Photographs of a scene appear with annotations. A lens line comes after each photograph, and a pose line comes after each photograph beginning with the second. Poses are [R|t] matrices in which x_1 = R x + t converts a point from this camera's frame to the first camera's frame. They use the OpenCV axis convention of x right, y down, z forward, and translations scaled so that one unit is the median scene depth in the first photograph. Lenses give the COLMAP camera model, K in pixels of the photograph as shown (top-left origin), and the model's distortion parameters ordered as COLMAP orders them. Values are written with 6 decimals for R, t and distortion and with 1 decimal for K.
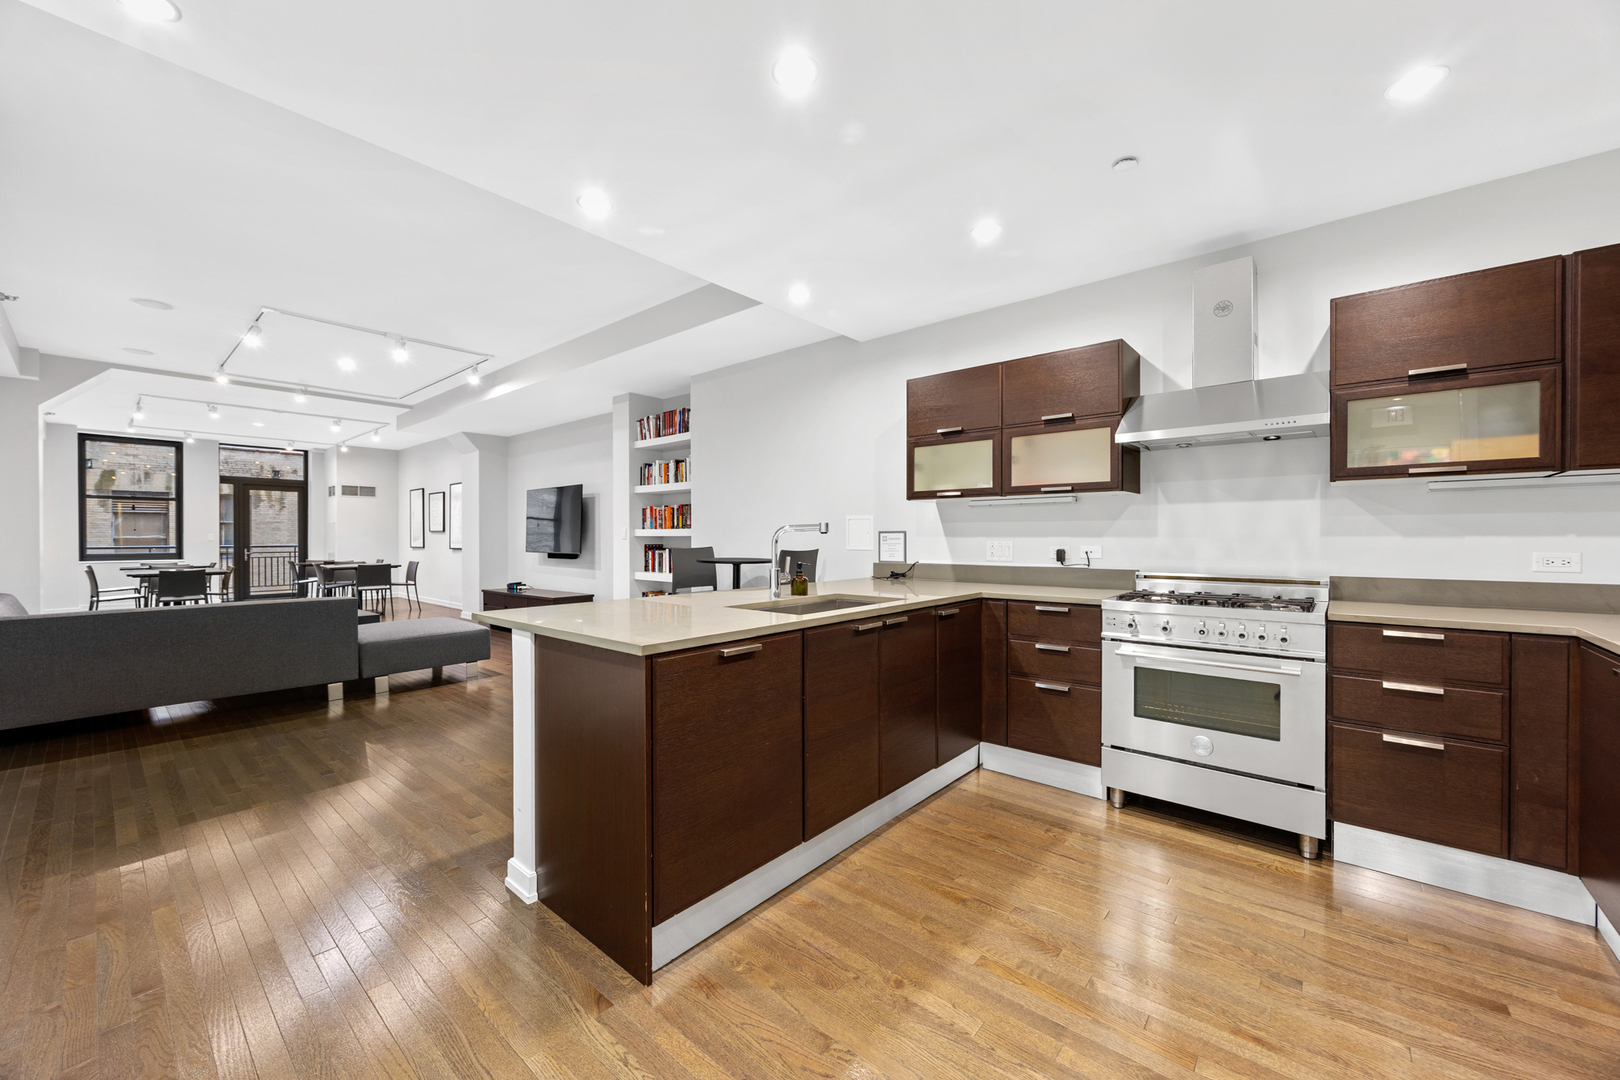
lens RADIAL K [[619.9, 0, 812.1], [0, 619.9, 539.5], [0, 0, 1]] dist [0.000343, -0.000168]
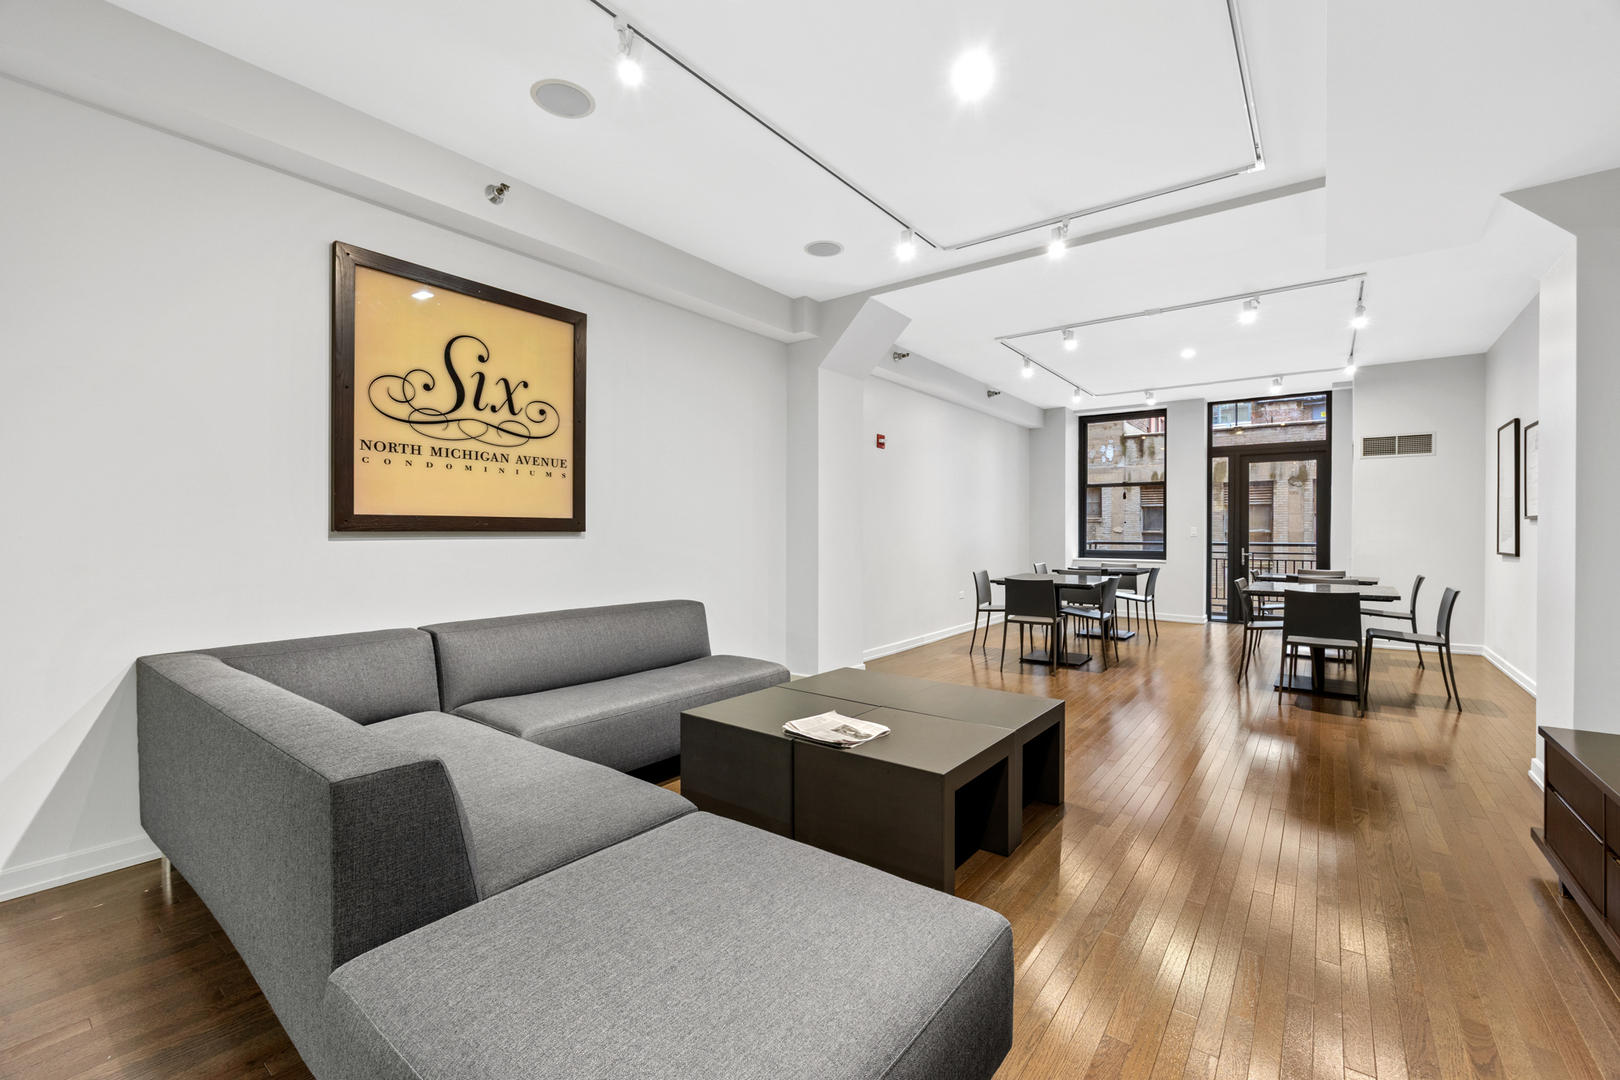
lens RADIAL K [[674.3, 0, 812.2], [0, 674.3, 536.1], [0, 0, 1]] dist [-0.000890, -0.000053]
pose [[0.051752, 0.008041, -0.998628, -0.179978], [-0.007344, 0.999944, 0.007671, -0.000664], [0.998633, 0.006936, 0.051808, 0.473951]]
